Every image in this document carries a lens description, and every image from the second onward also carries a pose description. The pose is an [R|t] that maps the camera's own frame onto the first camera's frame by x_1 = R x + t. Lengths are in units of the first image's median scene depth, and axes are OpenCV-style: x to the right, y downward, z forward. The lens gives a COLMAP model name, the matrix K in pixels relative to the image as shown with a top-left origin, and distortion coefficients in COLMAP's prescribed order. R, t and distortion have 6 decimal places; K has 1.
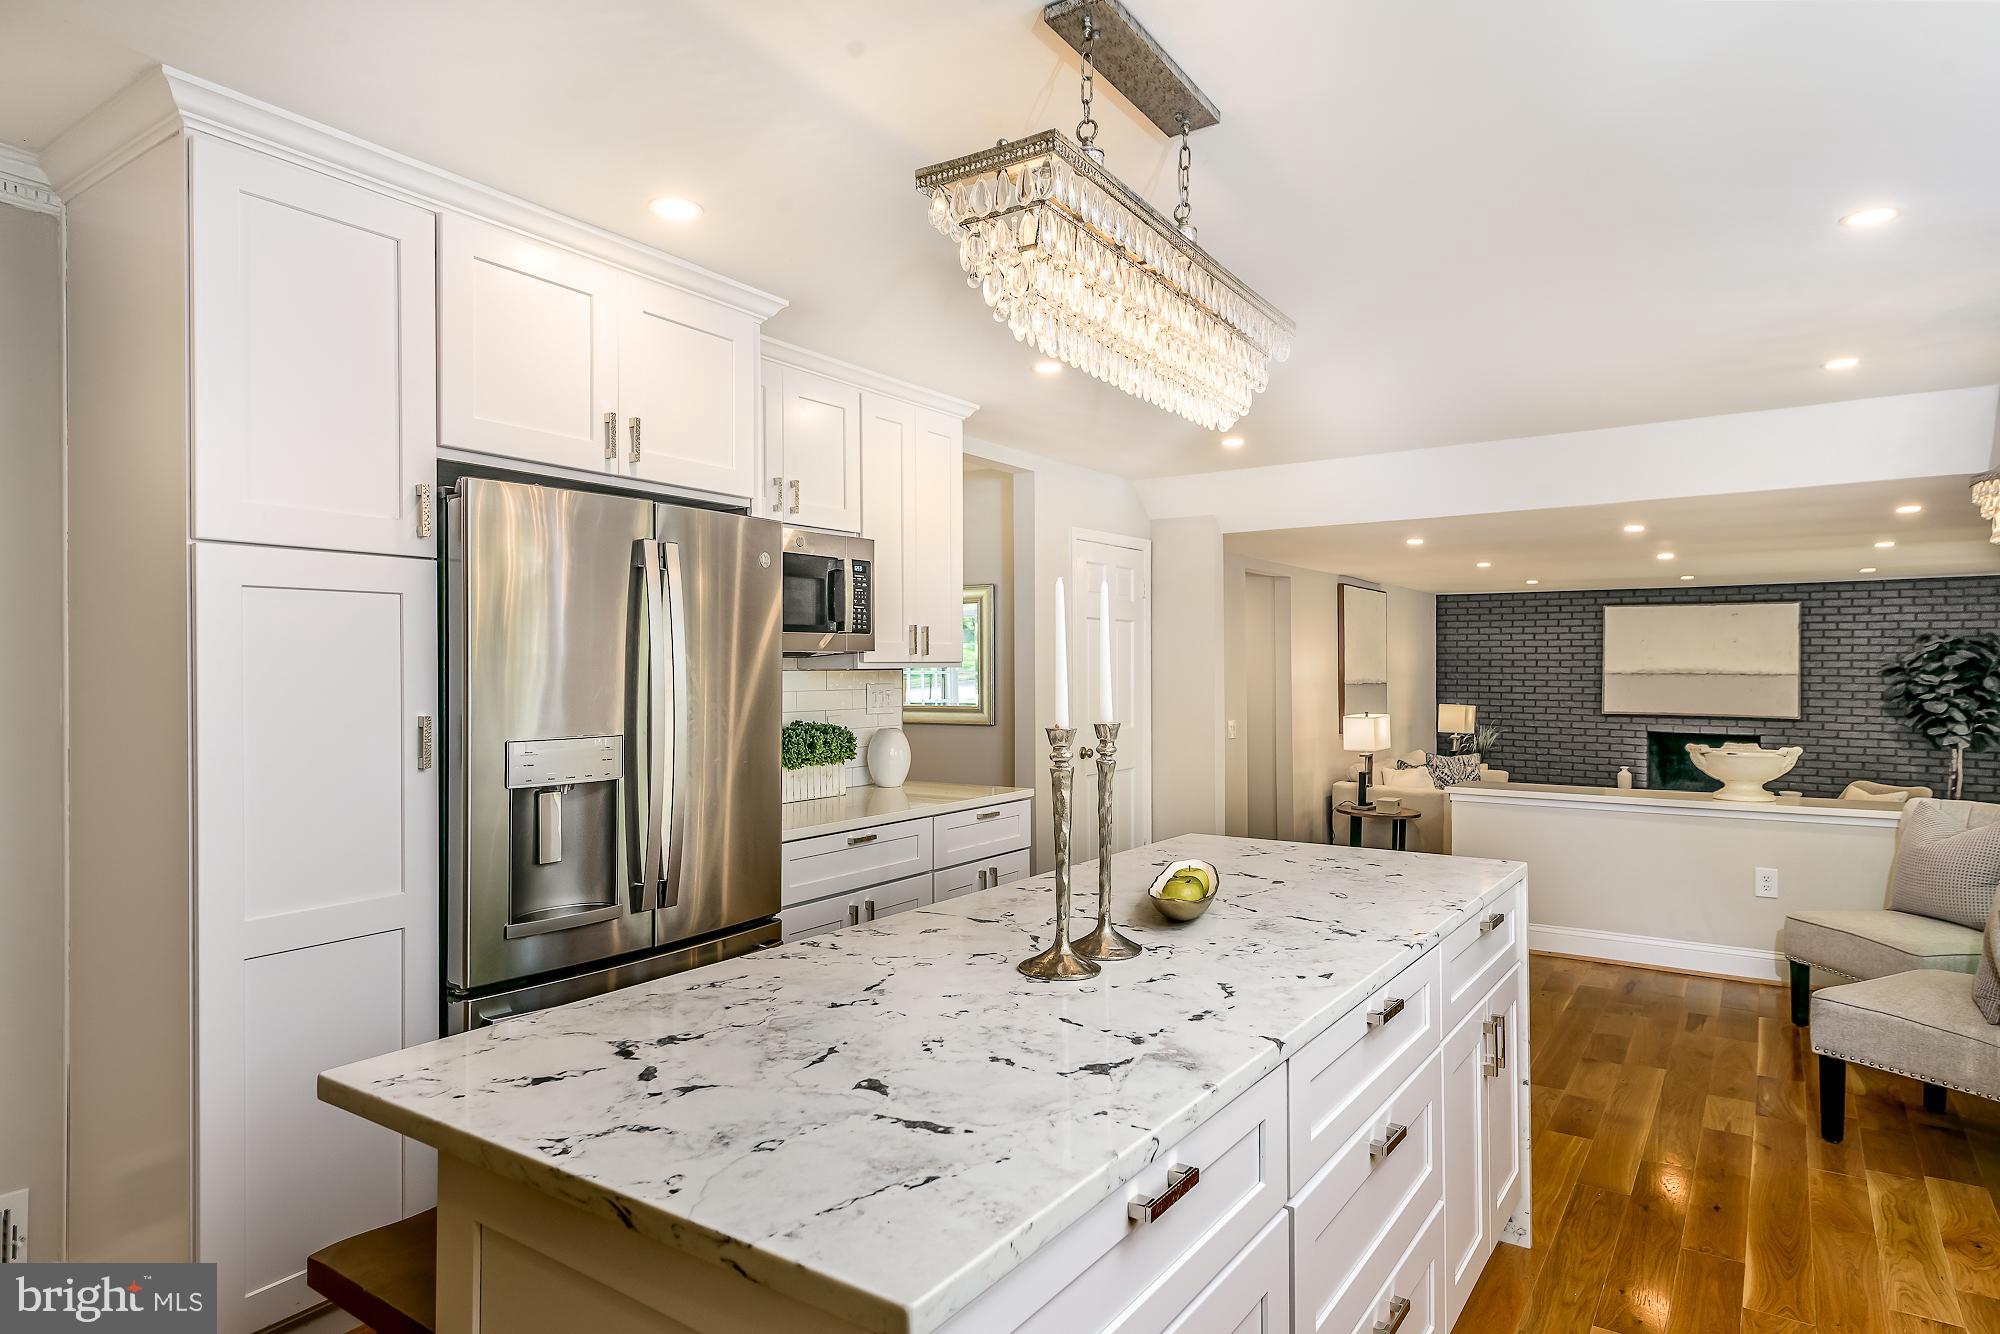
lens RADIAL K [[1149.8, 0, 1005.0], [0, 1149.8, 658.0], [0, 0, 1]] dist [0.013480, -0.002489]
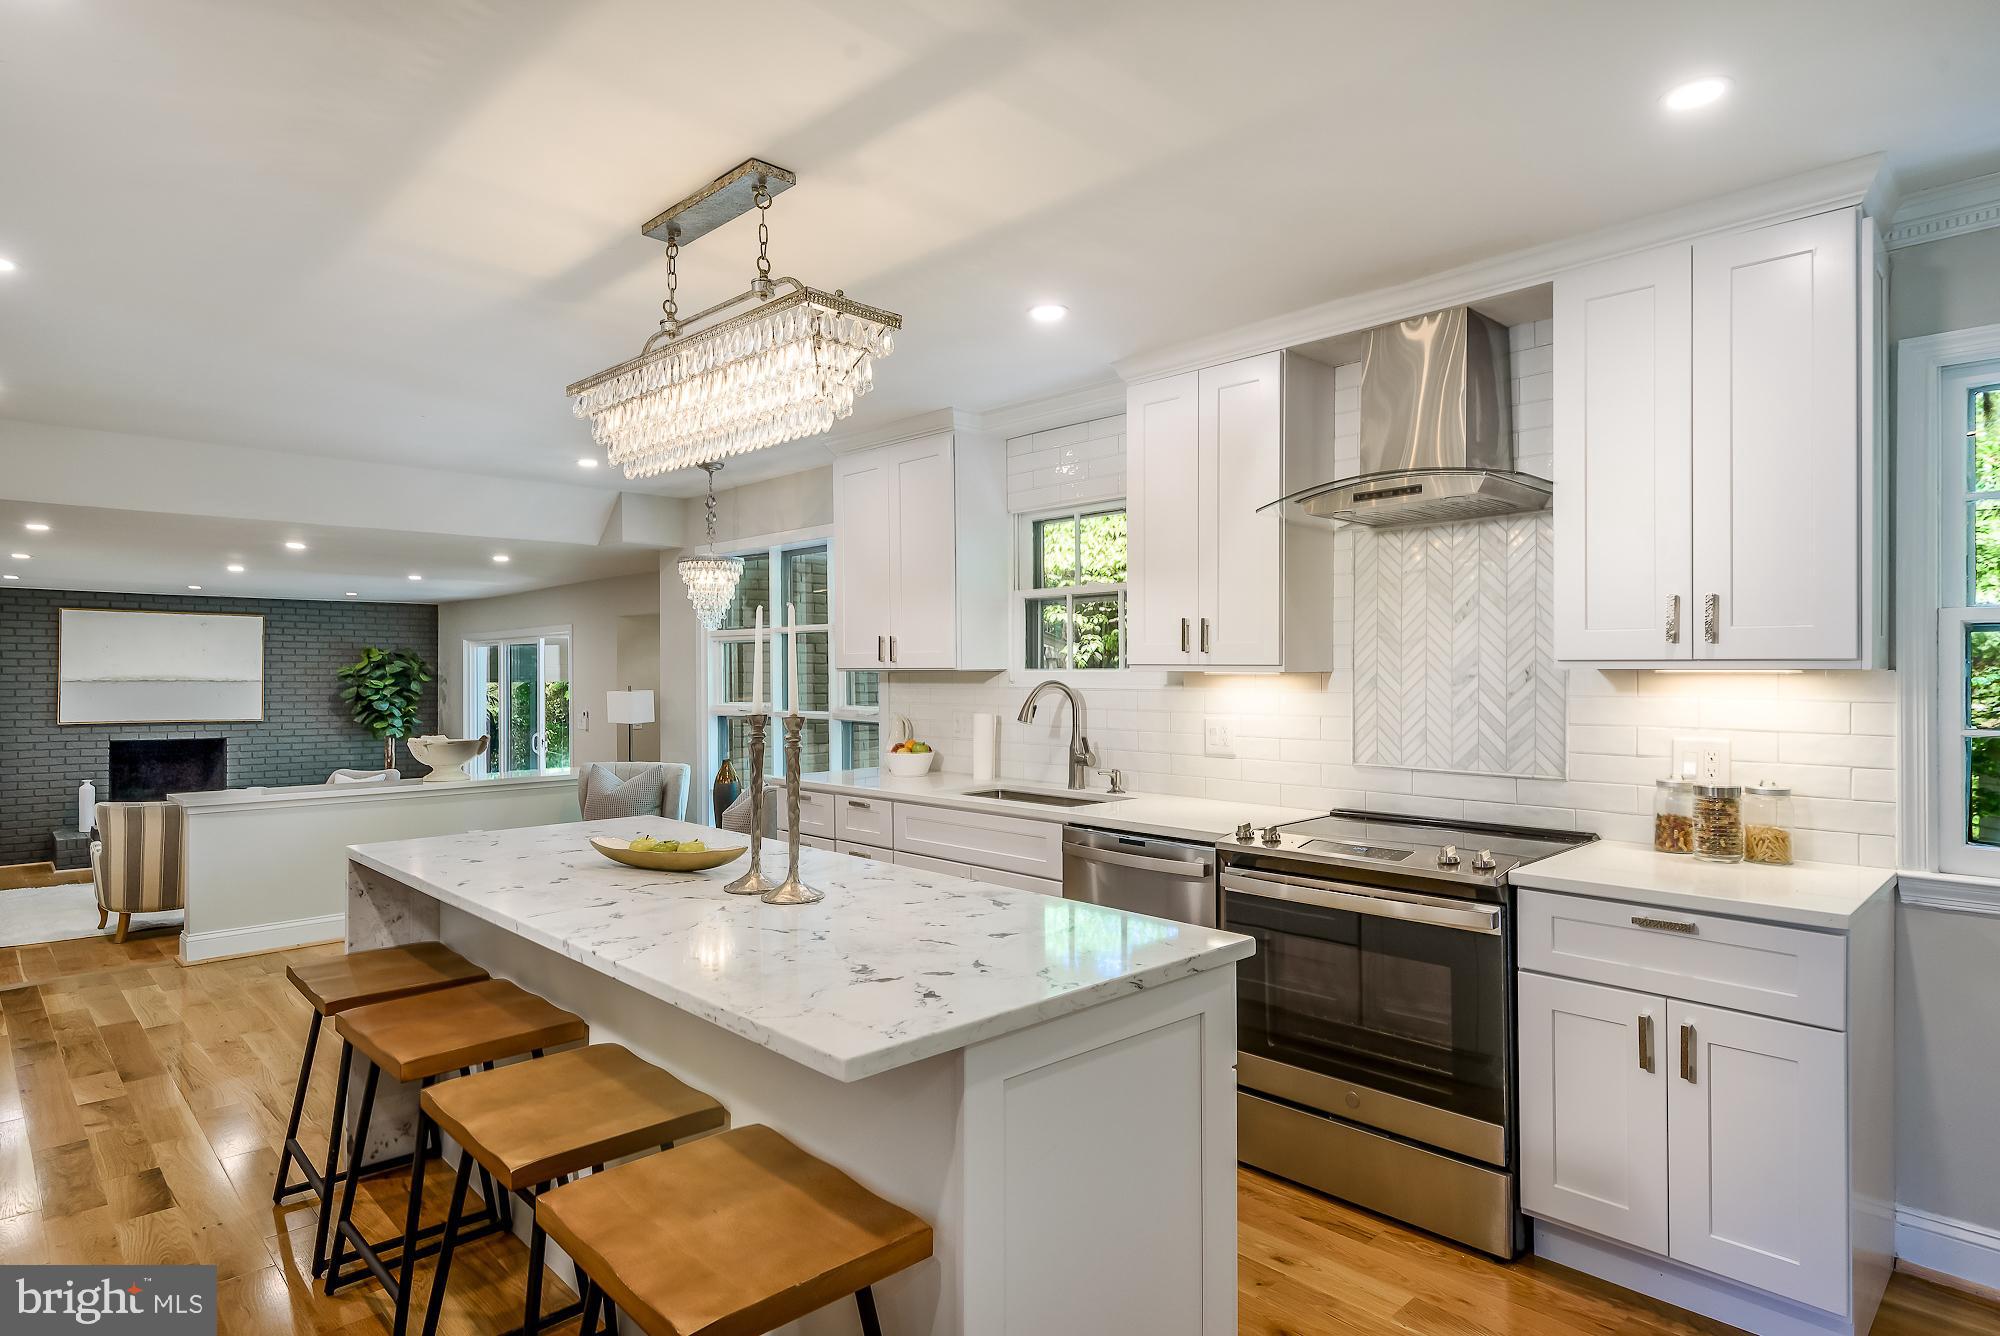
lens RADIAL K [[1123.3, 0, 982.3], [0, 1123.3, 665.5], [0, 0, 1]] dist [0.015389, -0.001870]
pose [[0.209881, 0.006966, 0.977702, -0.233799], [-0.006950, 0.999960, -0.005633, 0.000839], [-0.977702, -0.005612, 0.209921, 0.098969]]
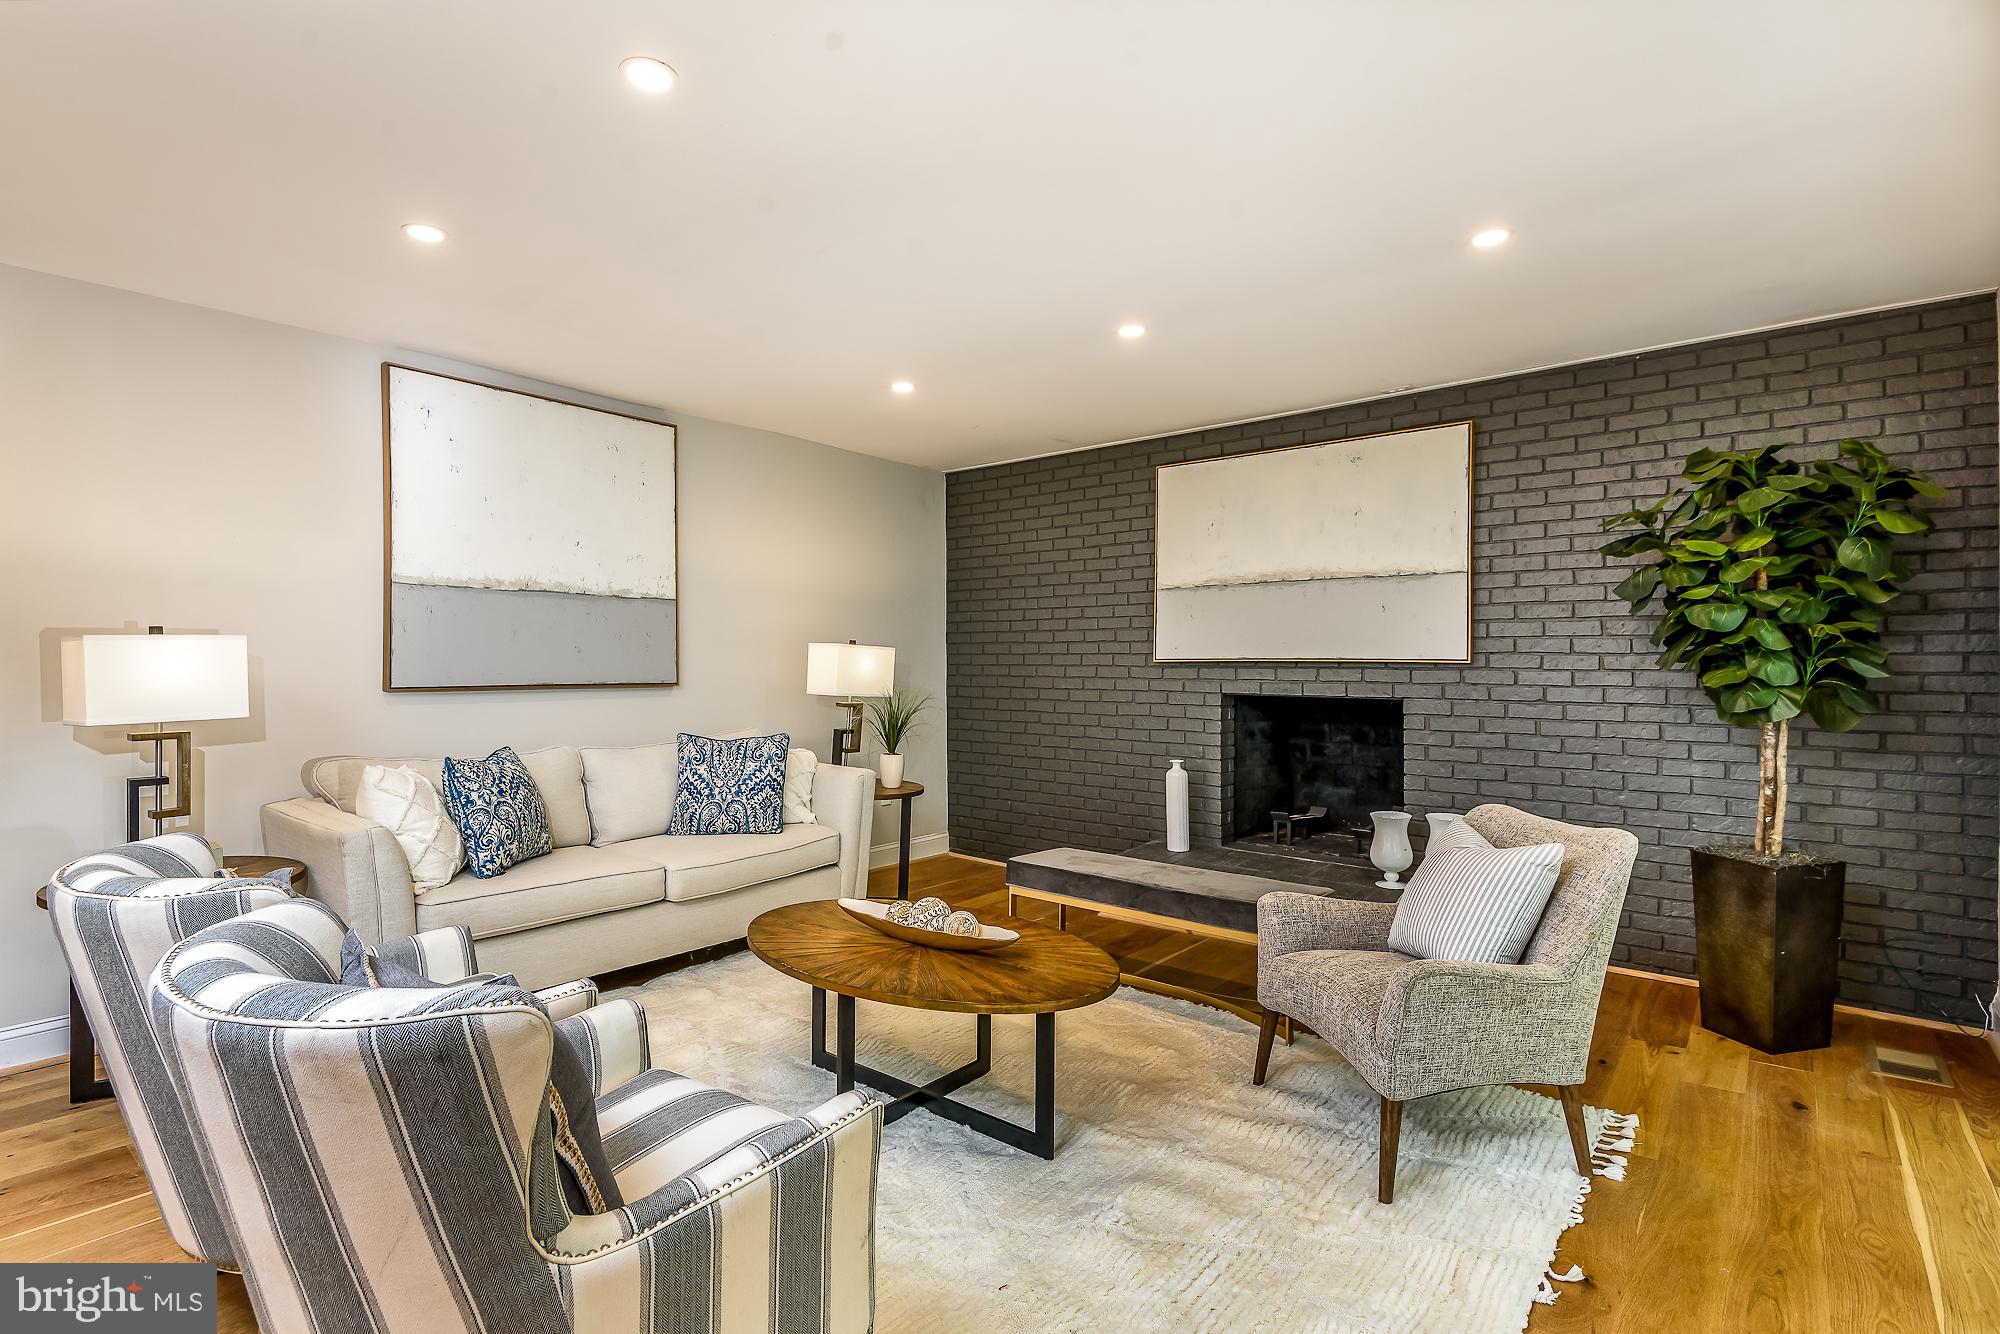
lens RADIAL K [[955.0, 0, 1000.0], [0, 955.0, 667.0], [0, 0, 1]] dist [-0.013786, -0.001039]
pose [[0.995438, -0.003167, -0.095353, 0.540423], [0.003933, 0.999961, 0.007851, 0.051300], [0.095325, -0.008190, 0.995413, 0.597865]]
